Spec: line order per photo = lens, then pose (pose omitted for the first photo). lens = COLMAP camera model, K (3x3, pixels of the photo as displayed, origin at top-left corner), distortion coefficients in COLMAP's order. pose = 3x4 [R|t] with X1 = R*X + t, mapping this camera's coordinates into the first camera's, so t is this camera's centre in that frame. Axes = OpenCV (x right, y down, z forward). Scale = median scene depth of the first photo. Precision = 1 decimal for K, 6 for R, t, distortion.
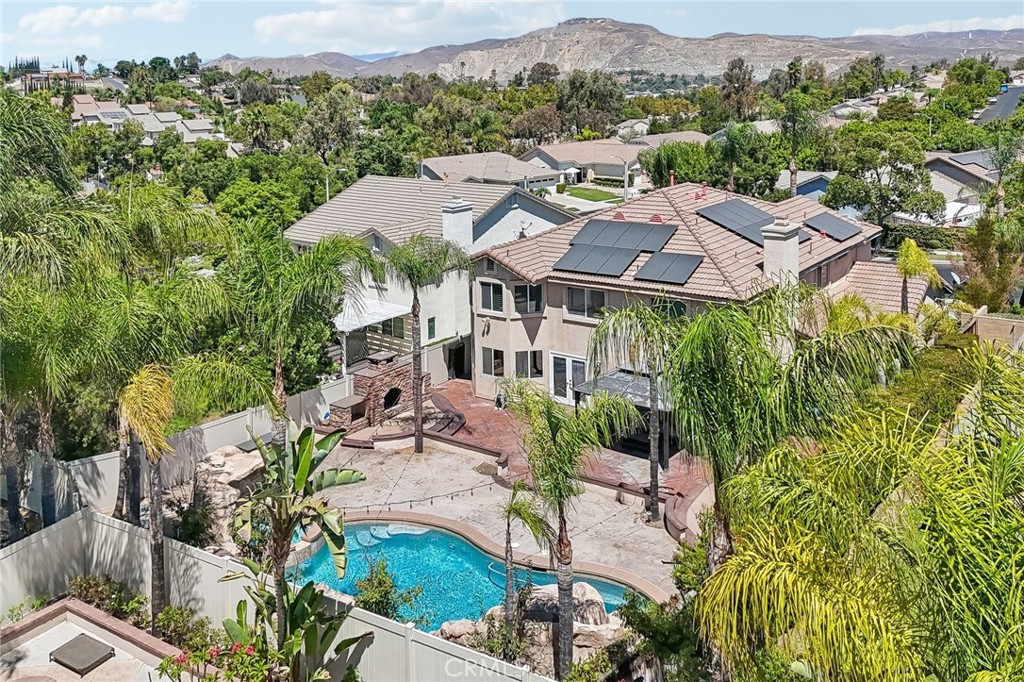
lens RADIAL K [[944.0, 0, 513.6], [0, 944.0, 131.8], [0, 0, 1]] dist [0.046661, -0.020728]
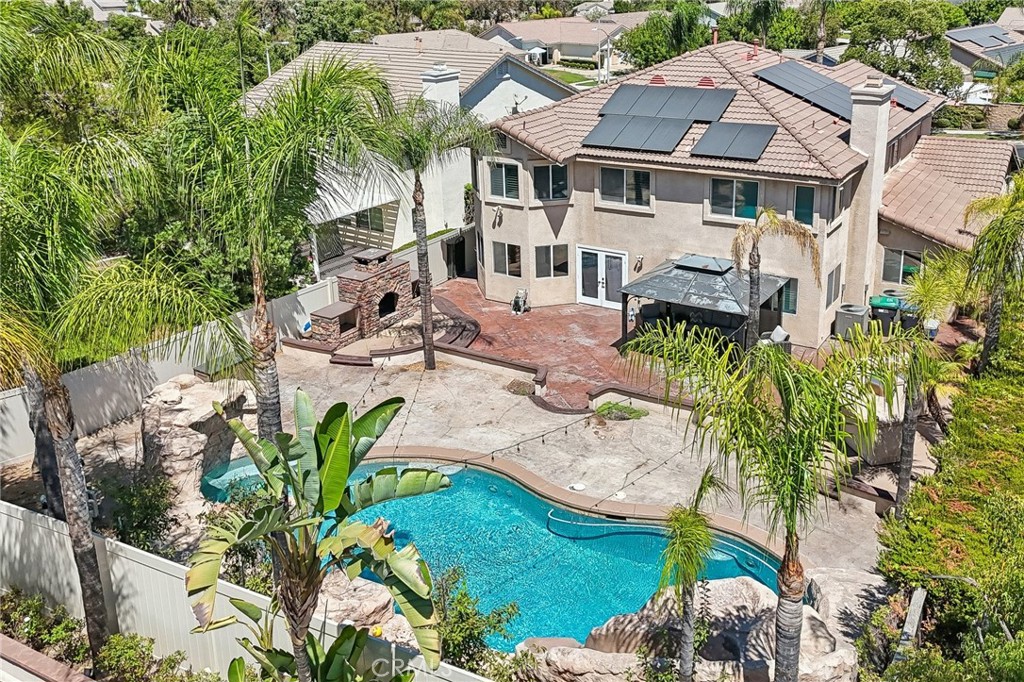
lens RADIAL K [[914.6, 0, 565.1], [0, 914.6, 293.6], [0, 0, 1]] dist [0.008697, -0.016093]
pose [[0.992698, -0.024161, 0.118184, -0.067391], [-0.010261, 0.959271, 0.282301, 0.047342], [-0.120191, -0.281452, 0.952018, 0.228590]]
